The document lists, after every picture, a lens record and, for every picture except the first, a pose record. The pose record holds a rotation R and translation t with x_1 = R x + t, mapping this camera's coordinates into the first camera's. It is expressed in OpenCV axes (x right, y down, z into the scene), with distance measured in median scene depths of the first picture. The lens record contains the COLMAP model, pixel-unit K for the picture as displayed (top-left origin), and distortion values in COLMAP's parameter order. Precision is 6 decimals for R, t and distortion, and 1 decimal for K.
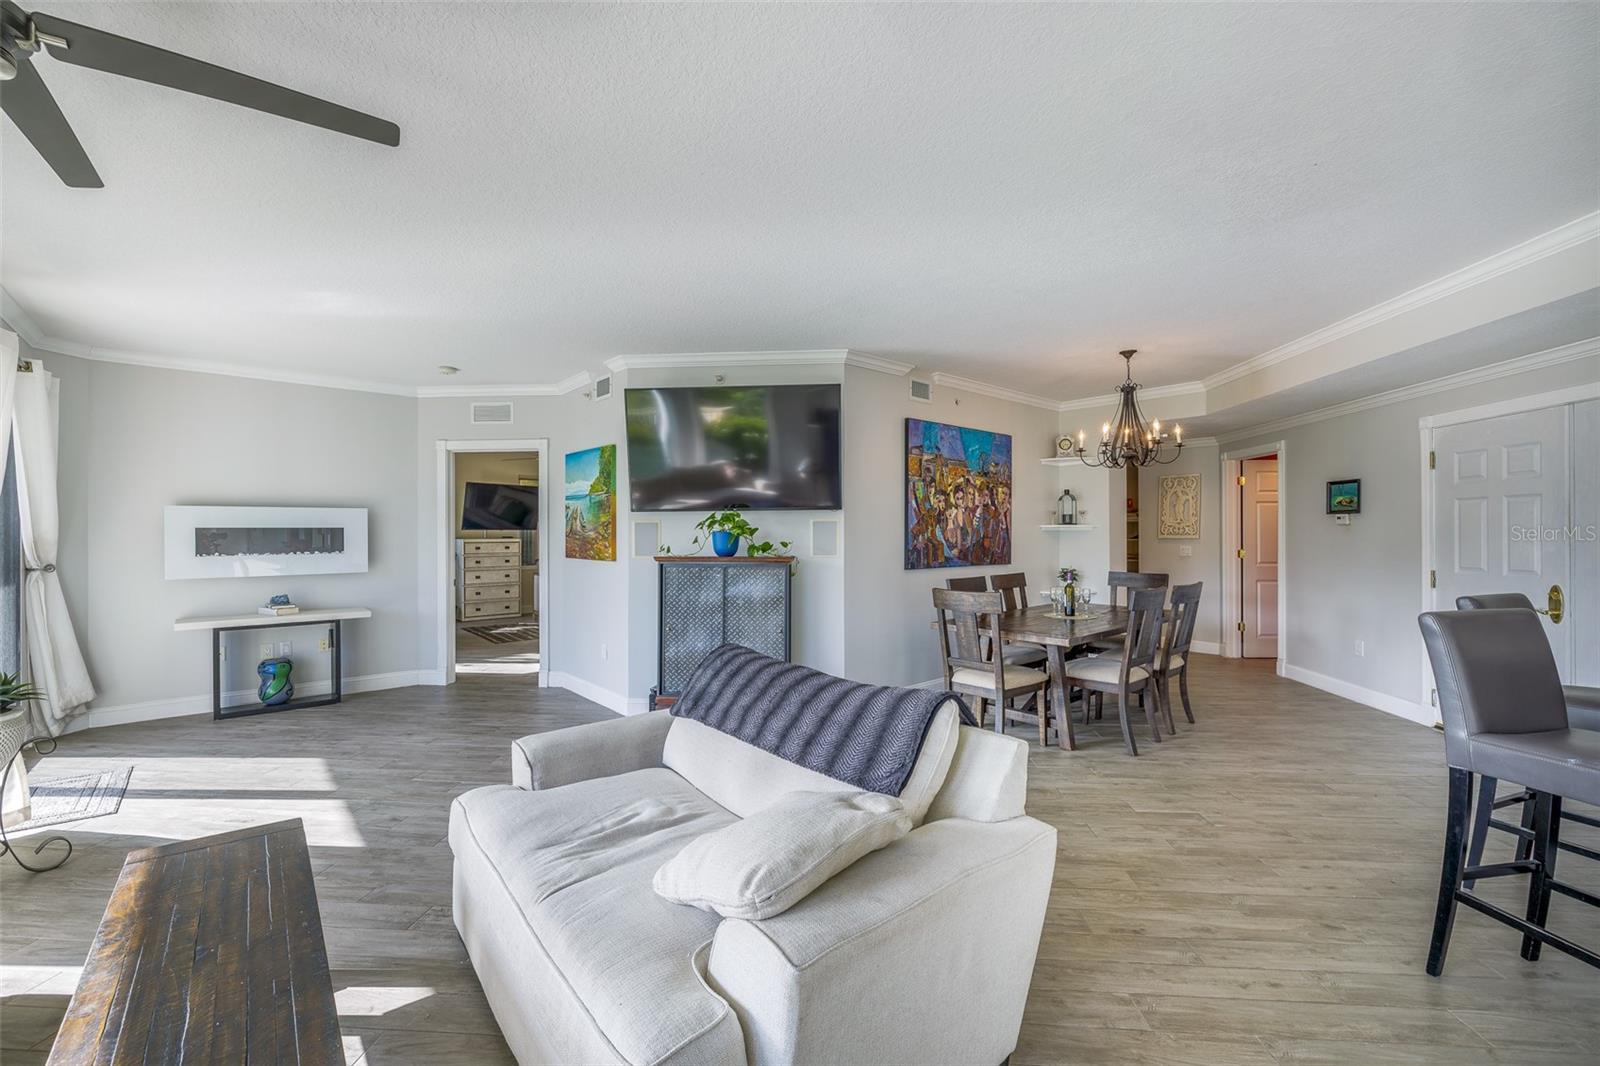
lens RADIAL K [[663.1, 0, 799.0], [0, 663.1, 533.8], [0, 0, 1]] dist [-0.002151, 0.000707]
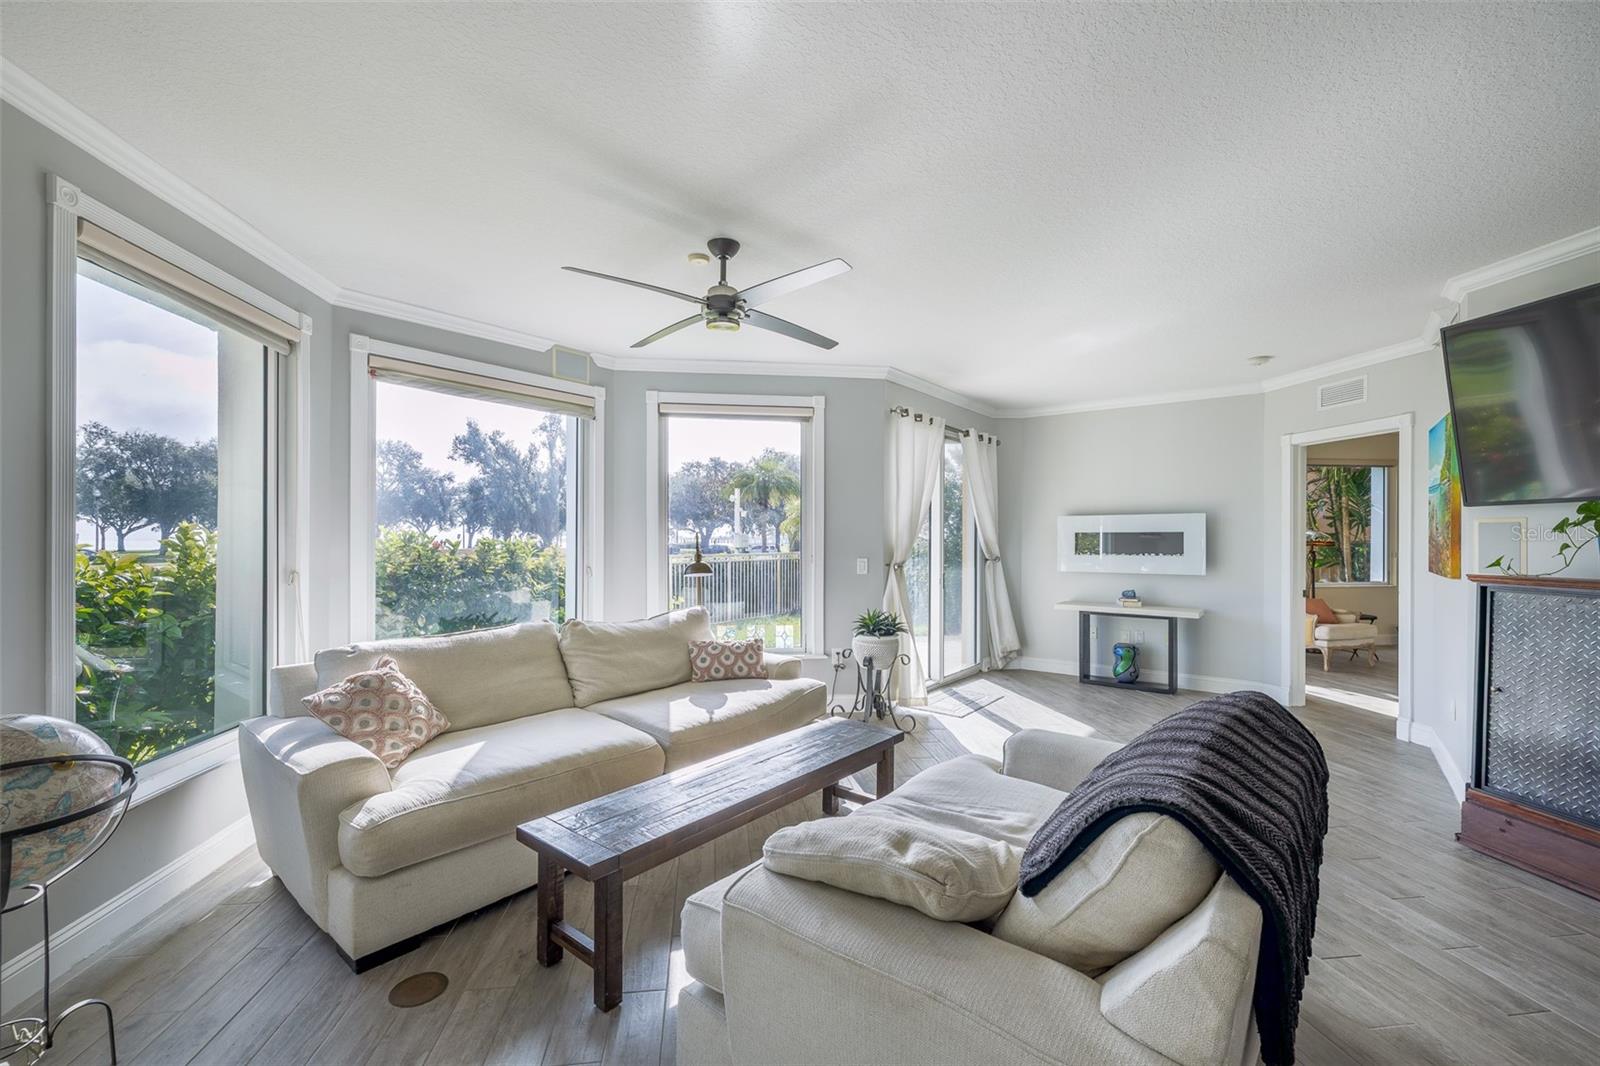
lens RADIAL K [[663.1, 0, 796.4], [0, 663.1, 539.7], [0, 0, 1]] dist [-0.002151, 0.000707]
pose [[0.212479, 0.005481, -0.977150, 0.226466], [-0.003932, 0.999981, 0.004754, 0.000419], [0.977158, 0.002832, 0.212496, 0.168384]]
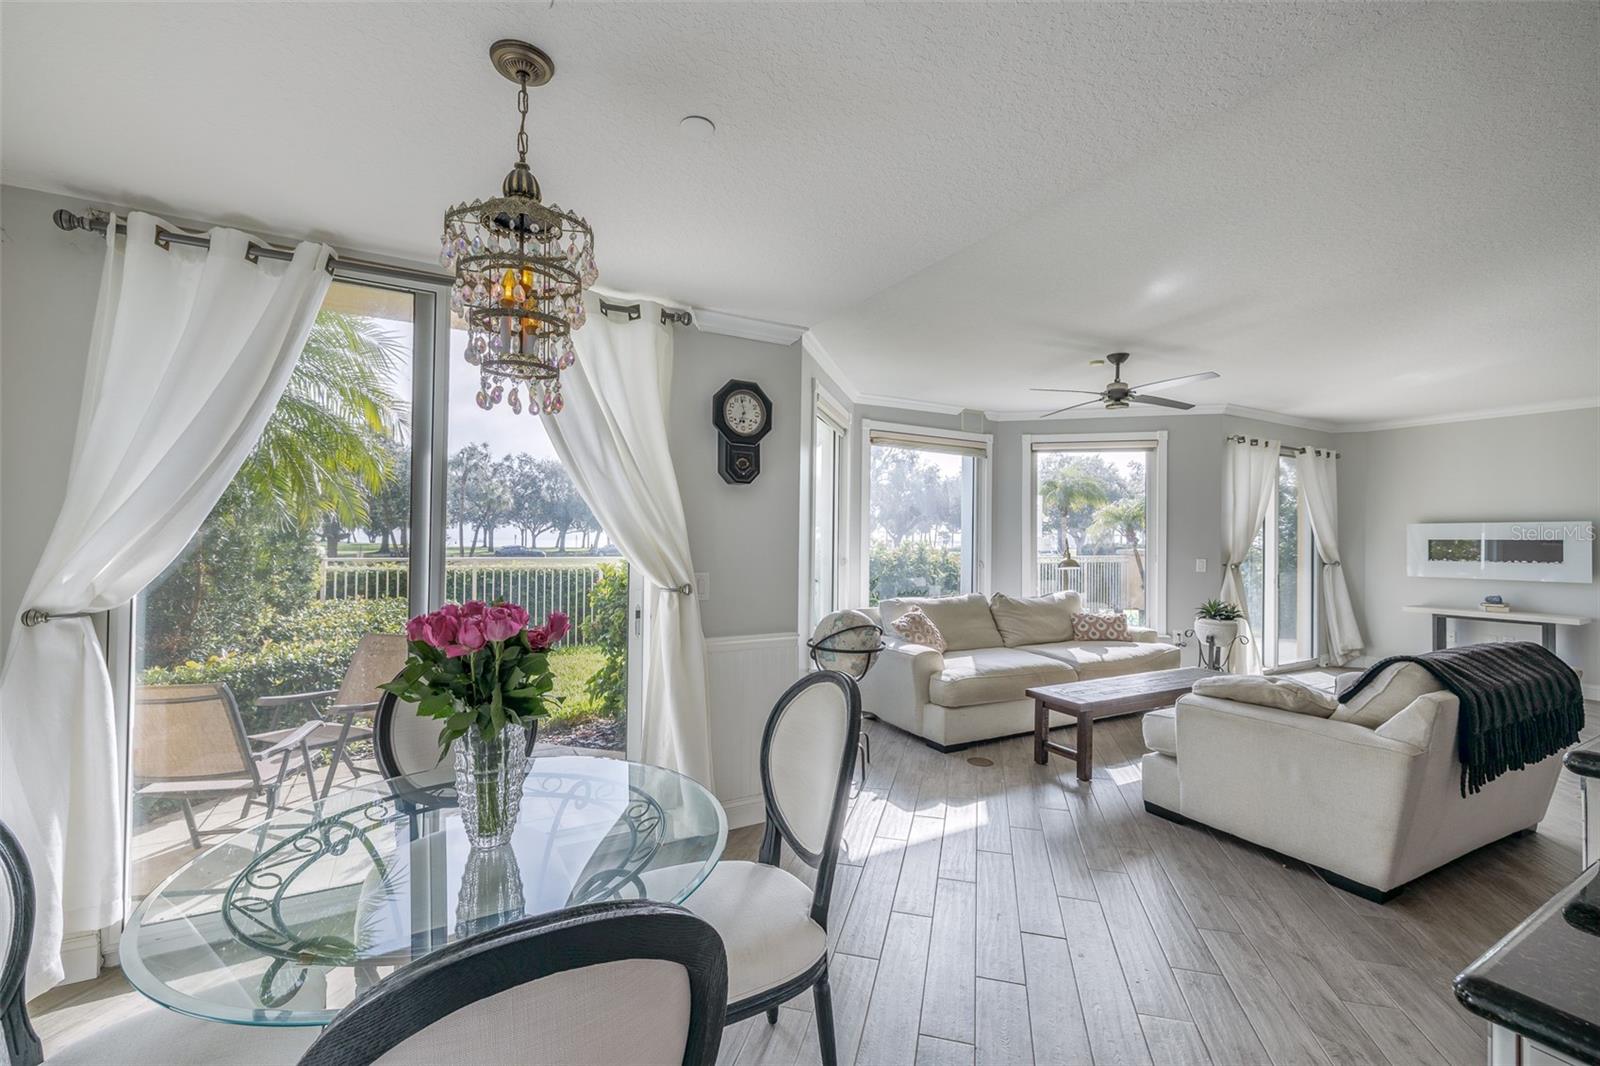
lens RADIAL K [[663.1, 0, 799.3], [0, 663.1, 533.8], [0, 0, 1]] dist [-0.002151, 0.000707]
pose [[-0.179276, -0.008256, -0.983764, 0.606734], [-0.011246, 0.999917, -0.006343, 0.001875], [0.983734, 0.009926, -0.179354, -0.030042]]
